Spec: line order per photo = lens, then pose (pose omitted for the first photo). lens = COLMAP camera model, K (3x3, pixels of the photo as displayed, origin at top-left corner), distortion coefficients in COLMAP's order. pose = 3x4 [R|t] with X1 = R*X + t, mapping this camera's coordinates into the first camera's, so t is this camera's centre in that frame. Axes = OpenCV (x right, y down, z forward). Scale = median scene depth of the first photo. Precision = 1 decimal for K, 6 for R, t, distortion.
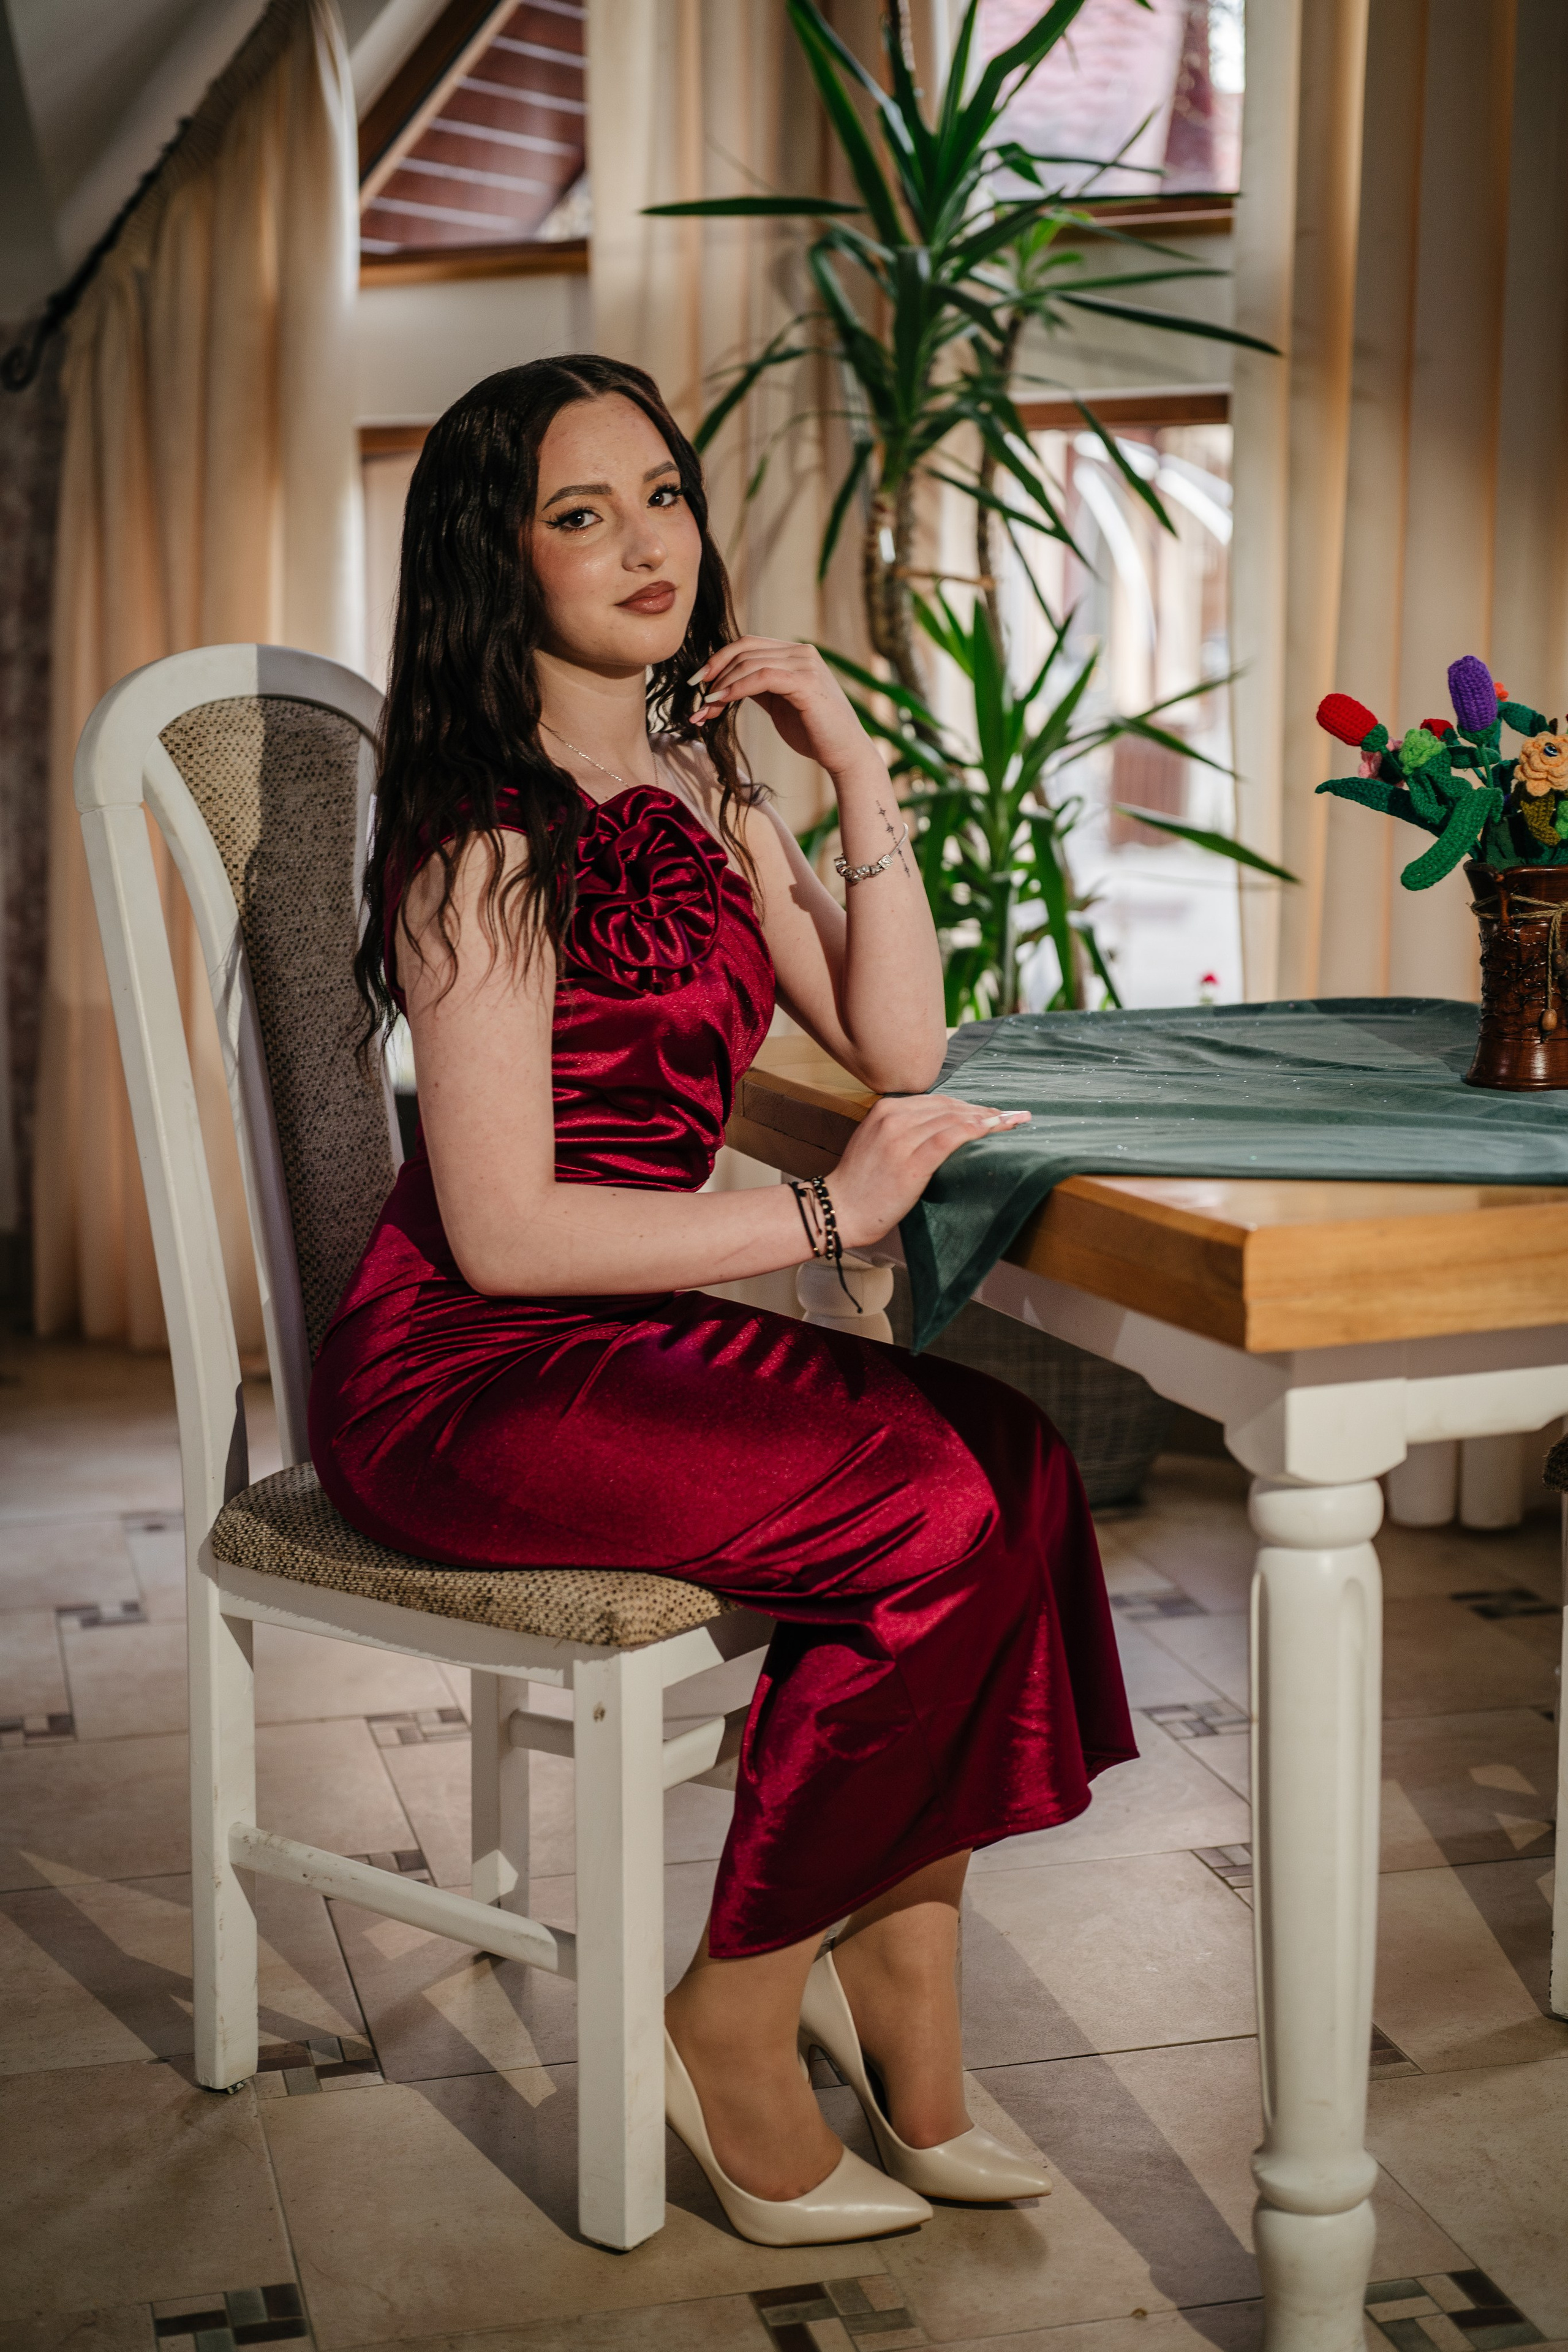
lens RADIAL K [[3380.9, 0, 772.4], [0, 3380.9, 1024.2], [0, 0, 1]] dist [0.052295, 0.009784]
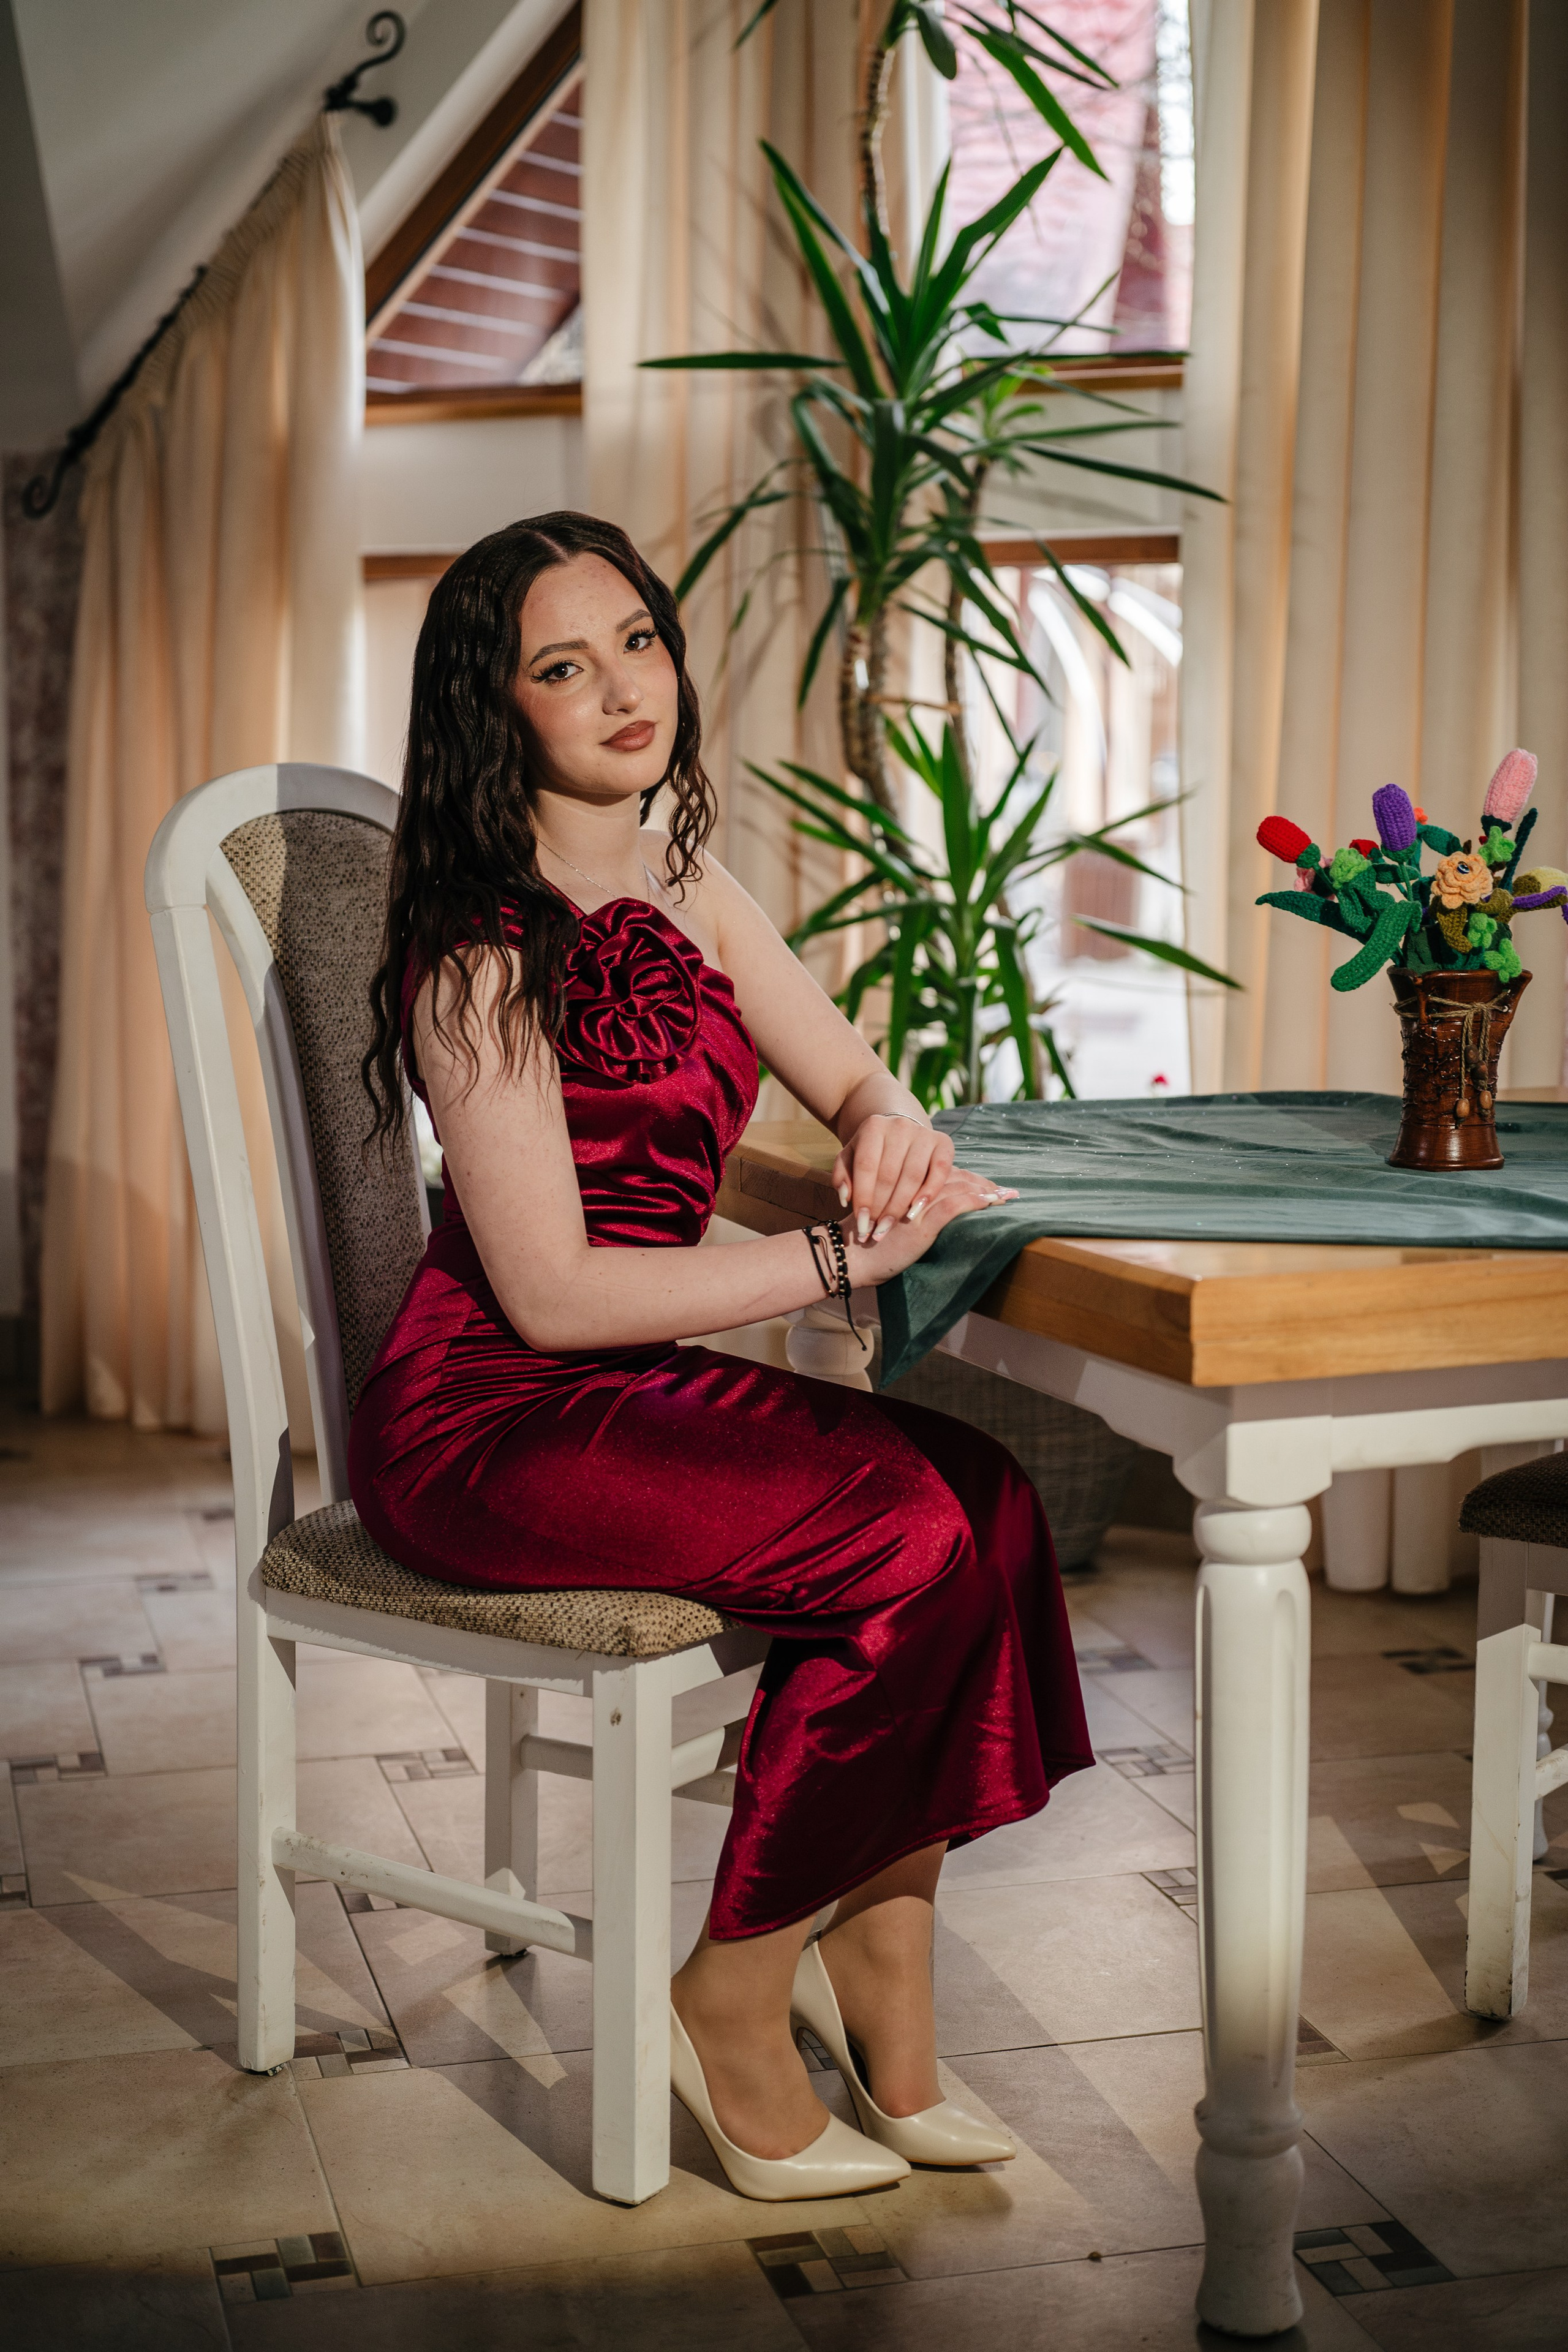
lens RADIAL K [[3380.9, 0, 772.4], [0, 3380.9, 1024.2], [0, 0, 1]] dist [0.052295, 0.009784]
pose [[0.999862, 0.007571, 0.014816, -0.014862], [-0.007074, 0.999421, -0.033273, 0.009128], [-0.015059, 0.033164, 0.999336, -0.108599]]
